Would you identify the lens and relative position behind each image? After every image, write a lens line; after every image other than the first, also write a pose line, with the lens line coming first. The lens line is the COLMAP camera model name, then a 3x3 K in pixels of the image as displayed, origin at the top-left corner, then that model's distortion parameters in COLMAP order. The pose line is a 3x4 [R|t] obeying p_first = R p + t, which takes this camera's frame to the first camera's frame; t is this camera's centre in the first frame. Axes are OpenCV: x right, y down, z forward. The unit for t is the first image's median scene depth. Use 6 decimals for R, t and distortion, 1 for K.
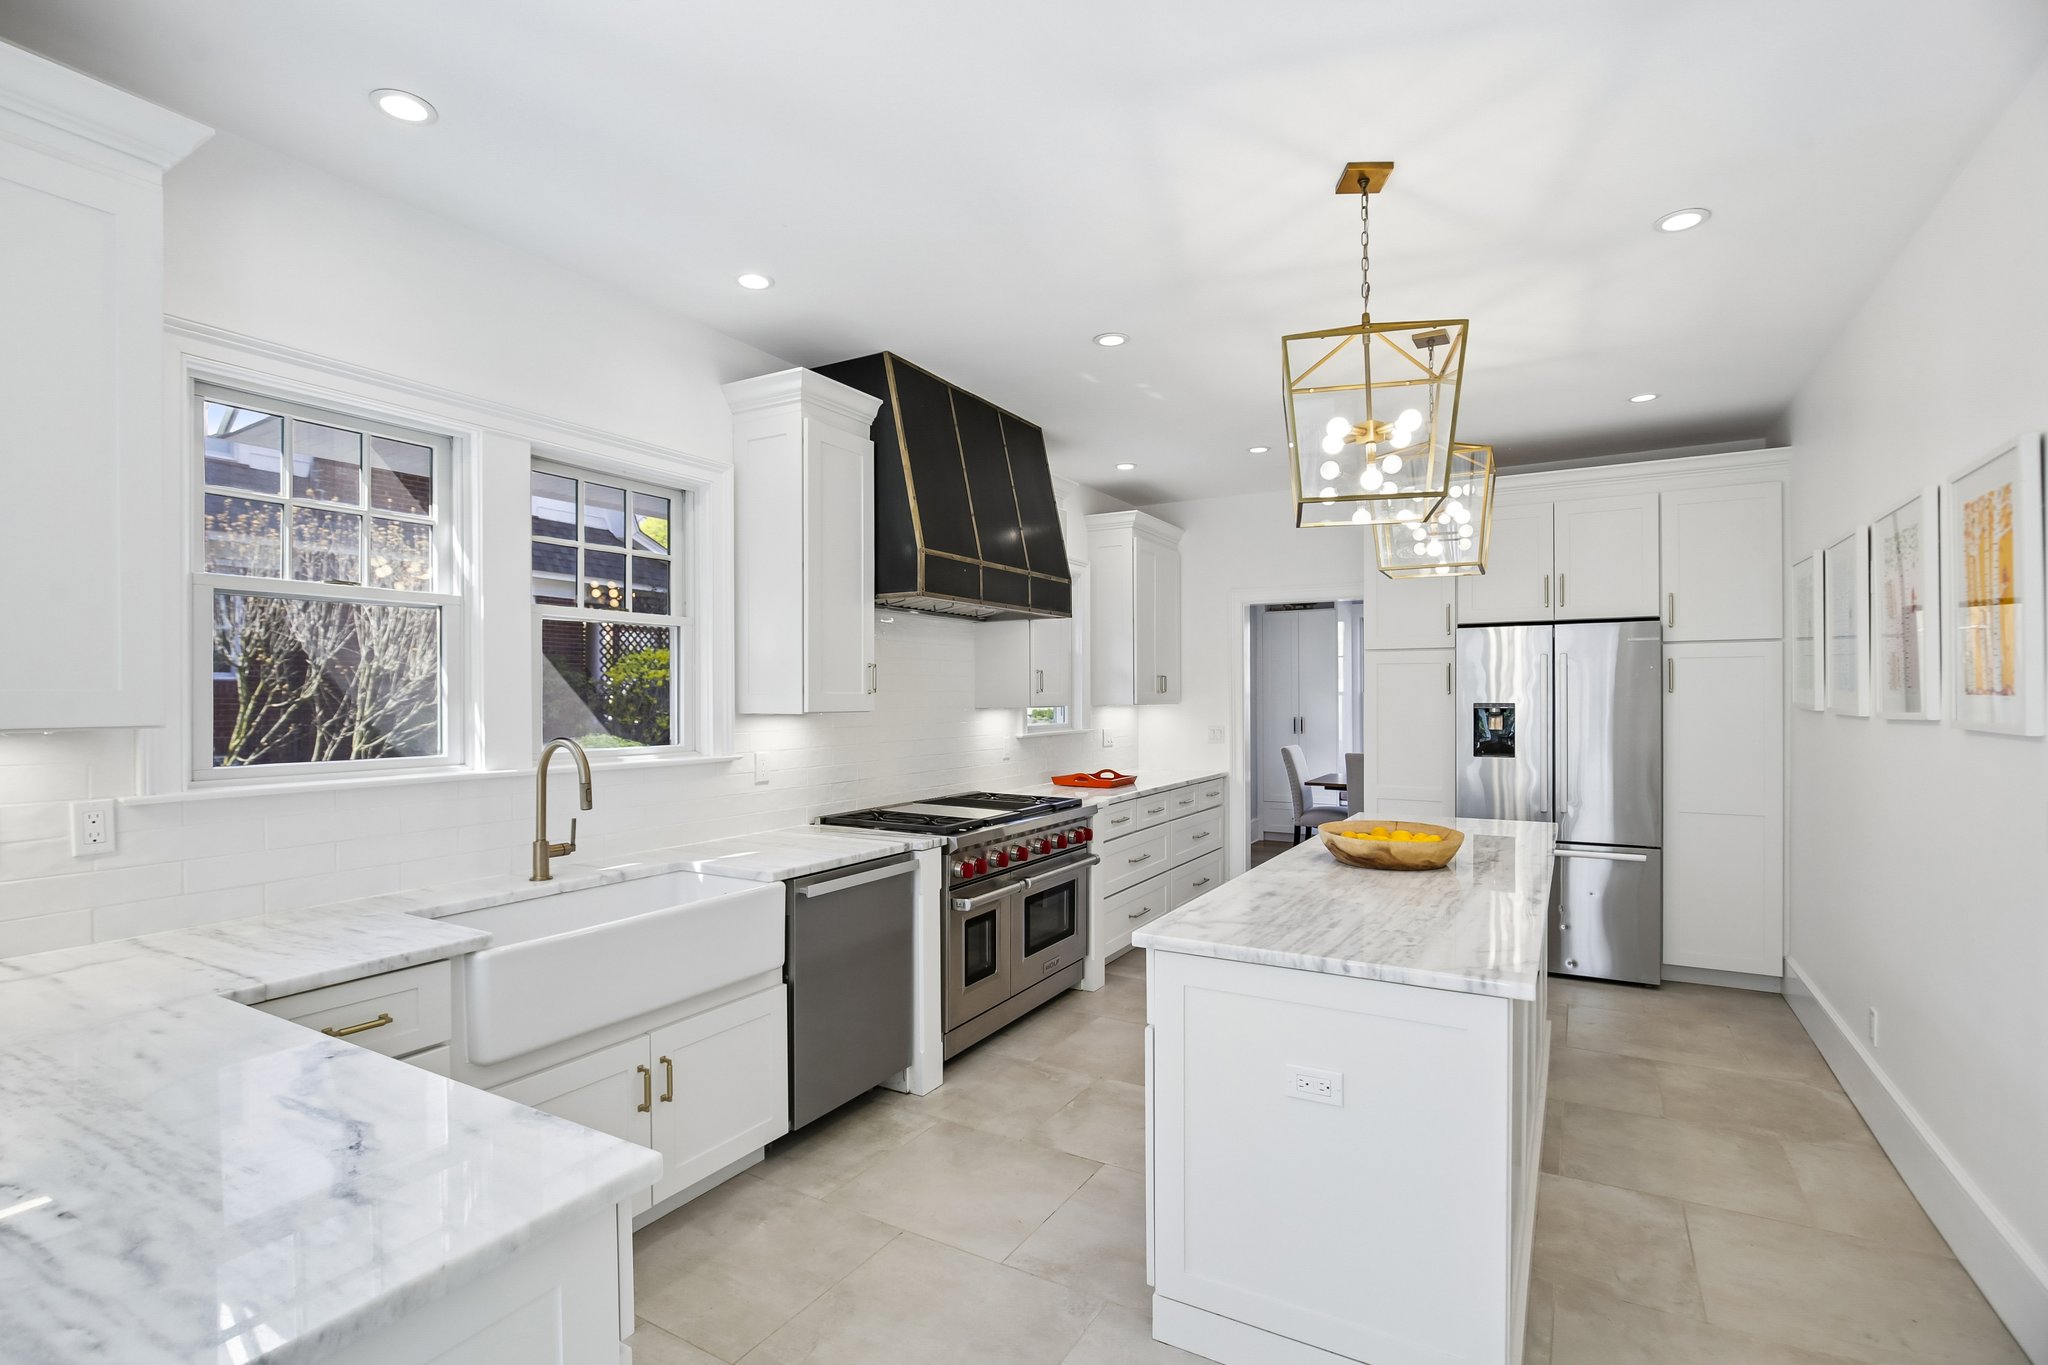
lens RADIAL K [[954.3, 0, 1022.2], [0, 954.3, 693.5], [0, 0, 1]] dist [-0.021788, -0.000334]
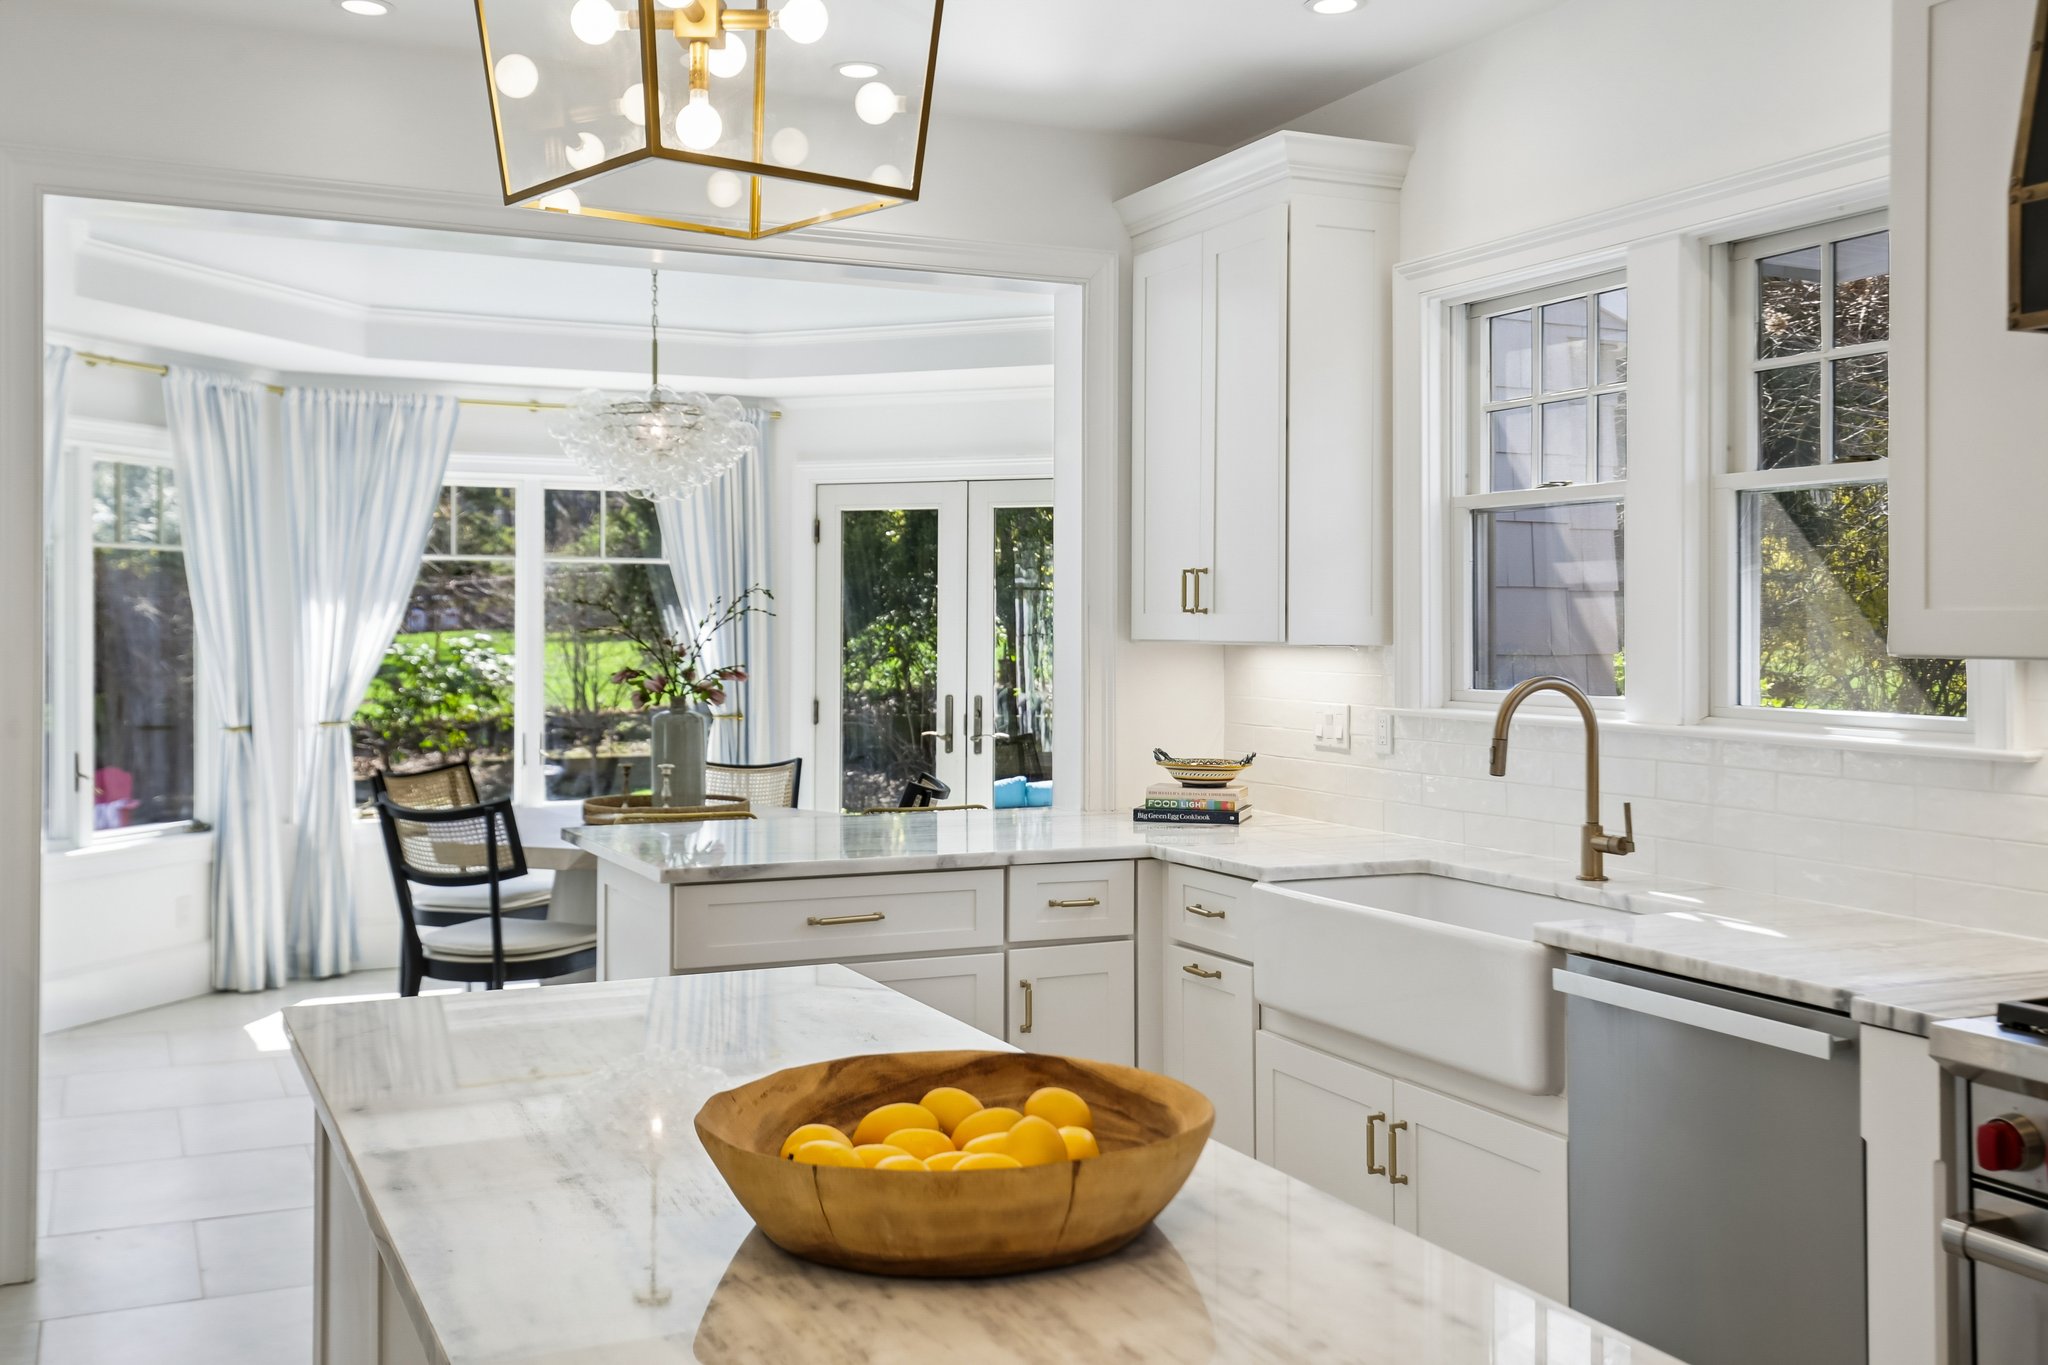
lens RADIAL K [[1966.3, 0, 1025.3], [0, 1966.3, 637.4], [0, 0, 1]] dist [-0.001363, -0.005905]
pose [[-0.561491, 0.010731, -0.827413, 0.931017], [0.007505, 0.999941, 0.007876, 0.002615], [0.827449, -0.001787, -0.561539, 1.469095]]
